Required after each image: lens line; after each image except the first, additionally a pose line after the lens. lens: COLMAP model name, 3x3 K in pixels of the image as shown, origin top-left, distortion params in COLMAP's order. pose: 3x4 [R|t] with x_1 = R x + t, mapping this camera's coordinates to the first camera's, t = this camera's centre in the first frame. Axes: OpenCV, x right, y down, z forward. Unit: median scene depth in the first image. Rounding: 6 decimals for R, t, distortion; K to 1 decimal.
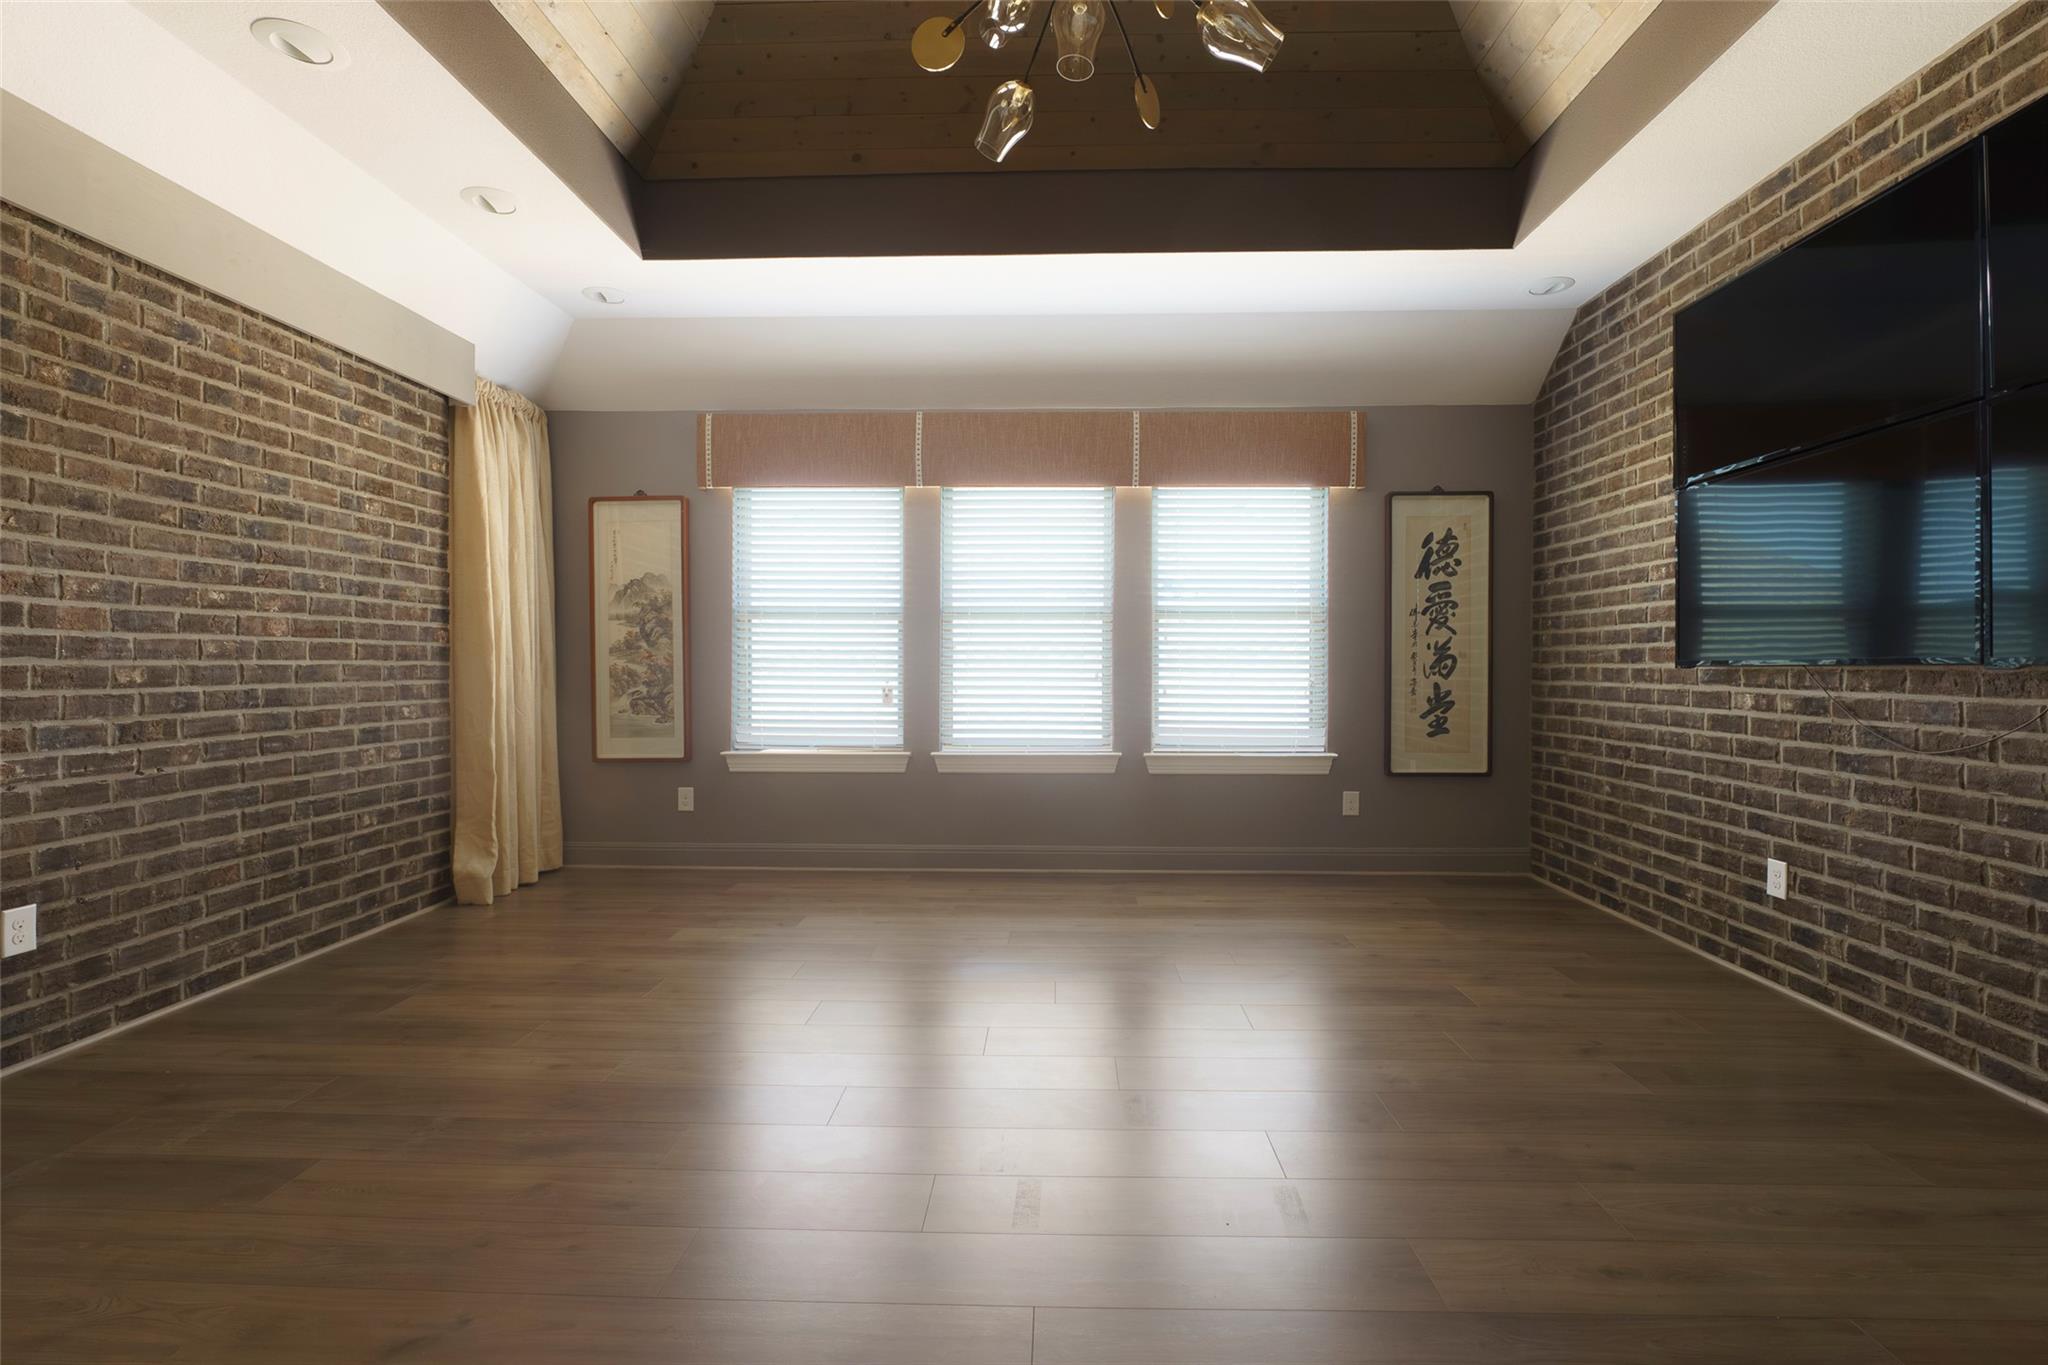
lens RADIAL K [[920.7, 0, 1026.3], [0, 920.7, 675.4], [0, 0, 1]] dist [-0.008960, -0.000235]
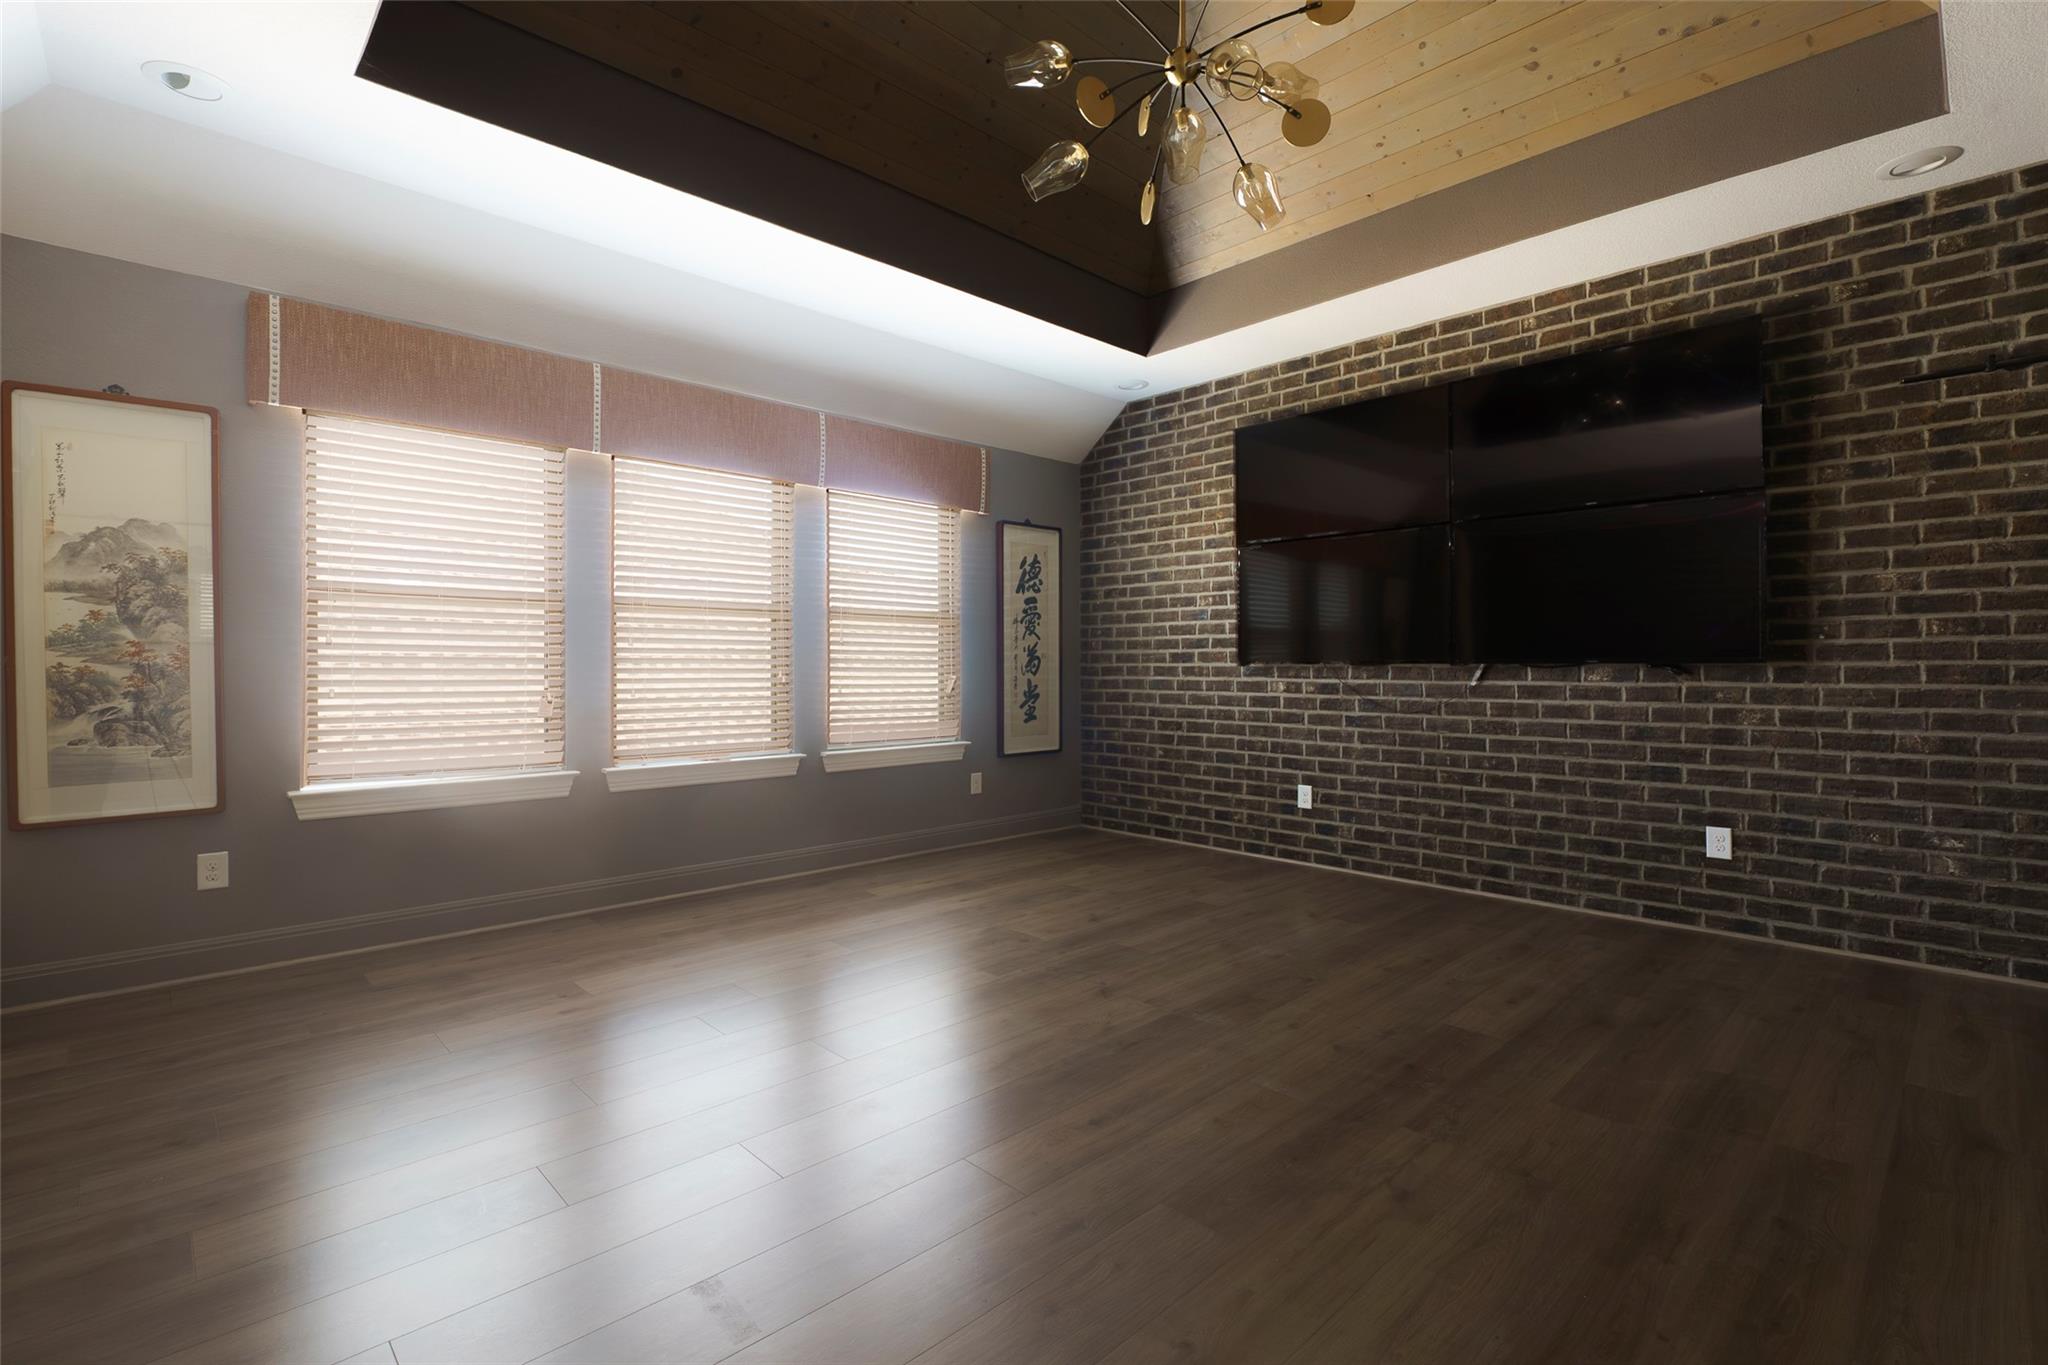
lens RADIAL K [[928.8, 0, 1017.0], [0, 928.8, 666.7], [0, 0, 1]] dist [-0.008462, 0.000073]
pose [[0.704849, -0.002817, 0.709352, -0.561412], [0.009928, 0.999933, -0.005894, -0.001384], [-0.709288, 0.011197, 0.704830, 0.168739]]
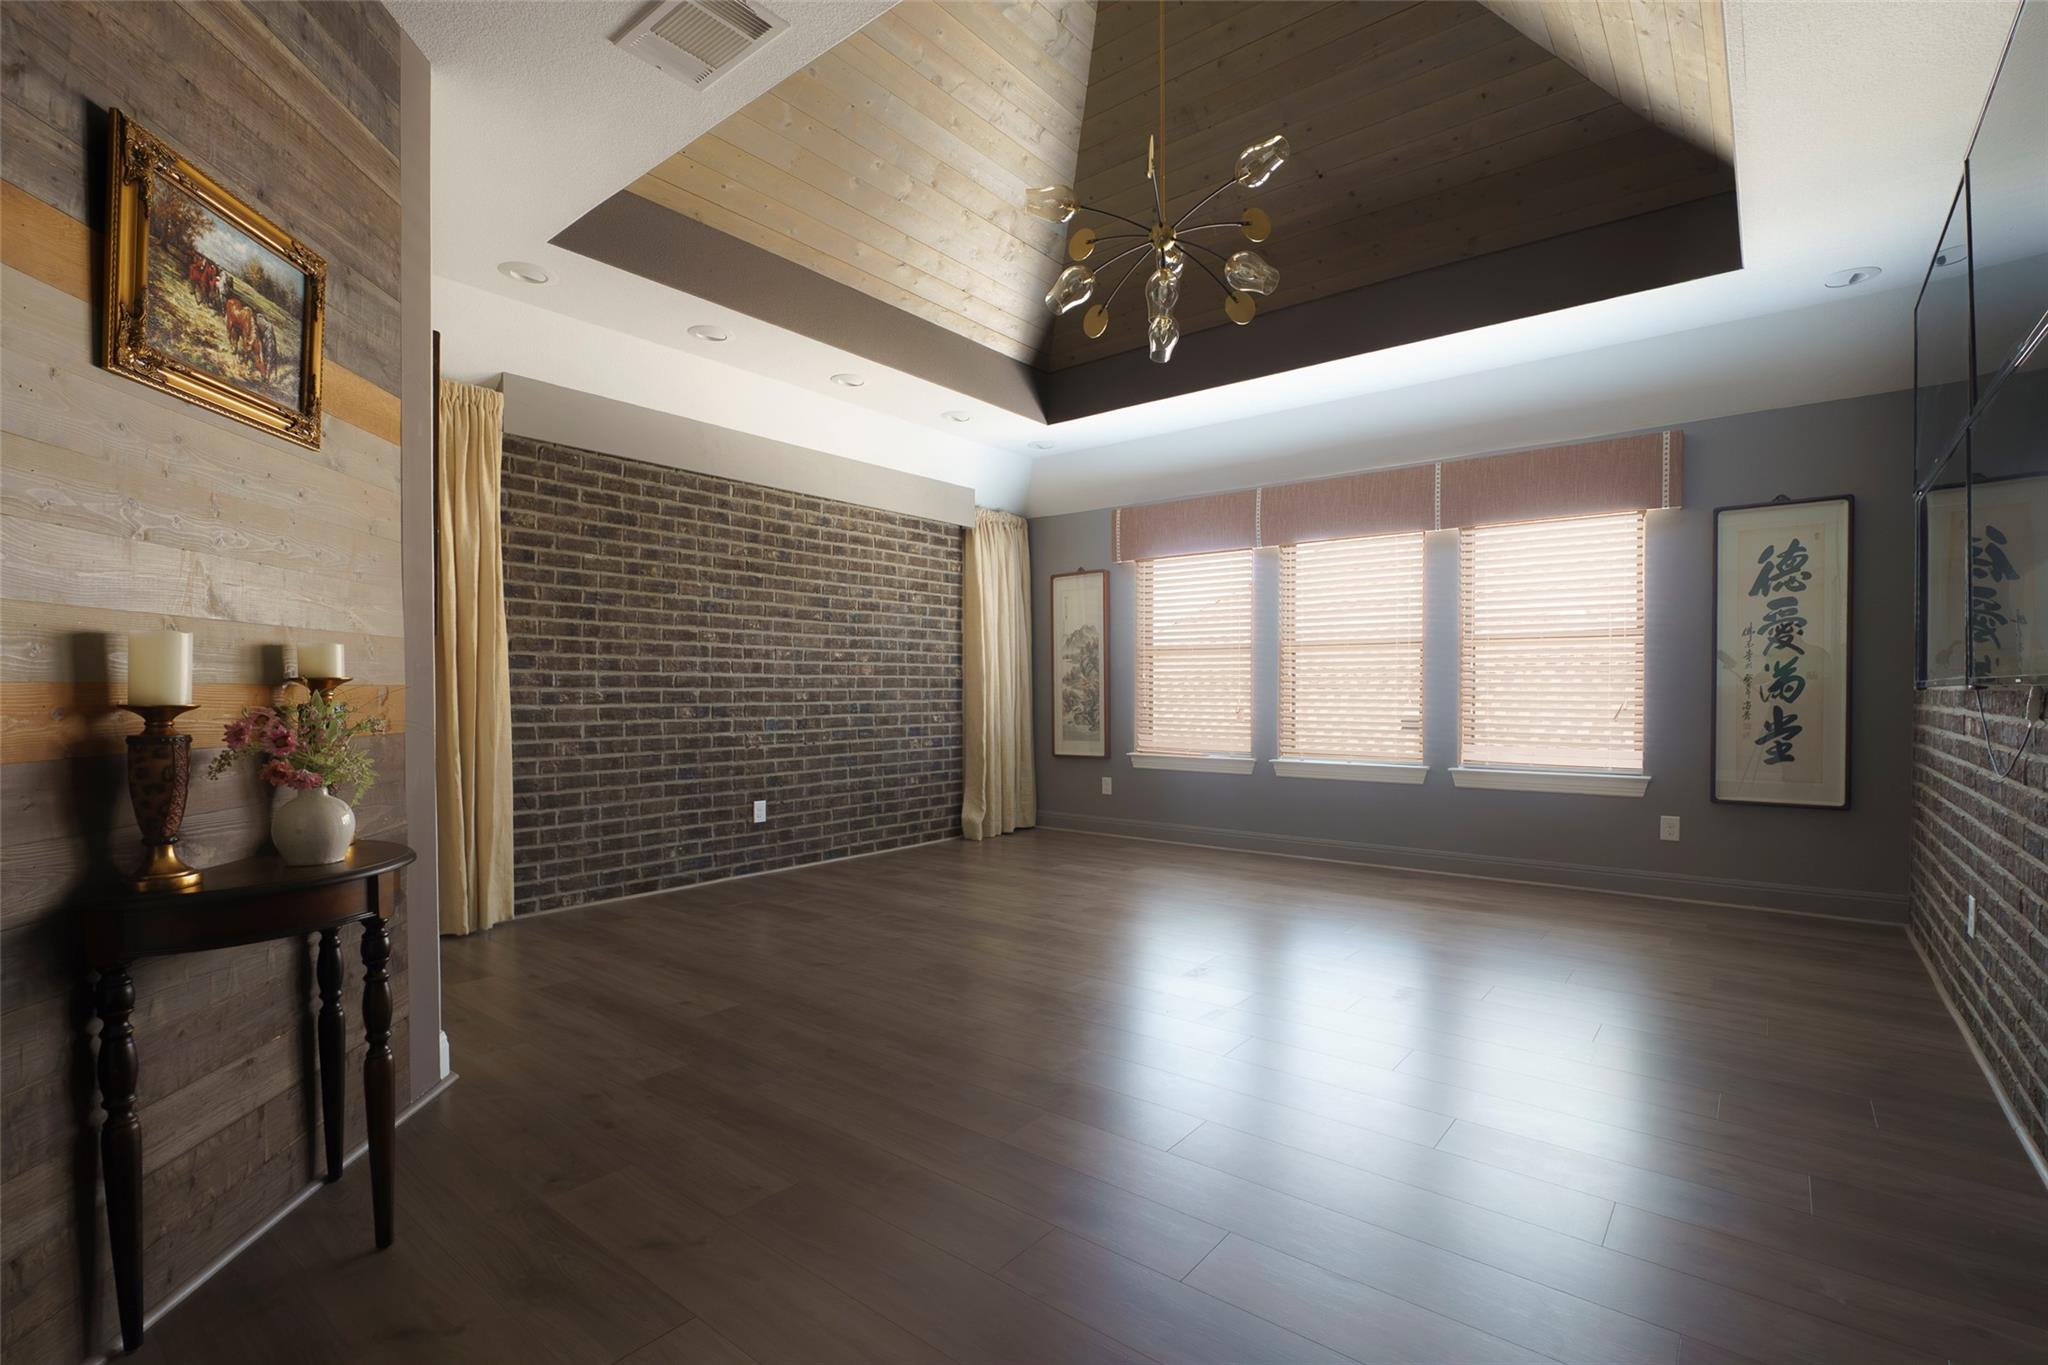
lens RADIAL K [[948.2, 0, 1024.4], [0, 948.2, 702.1], [0, 0, 1]] dist [-0.010578, -0.000132]
pose [[0.790603, 0.004507, -0.612313, 0.535725], [-0.003661, 0.999990, 0.002633, 0.004987], [0.612318, 0.000161, 0.790611, -0.280386]]
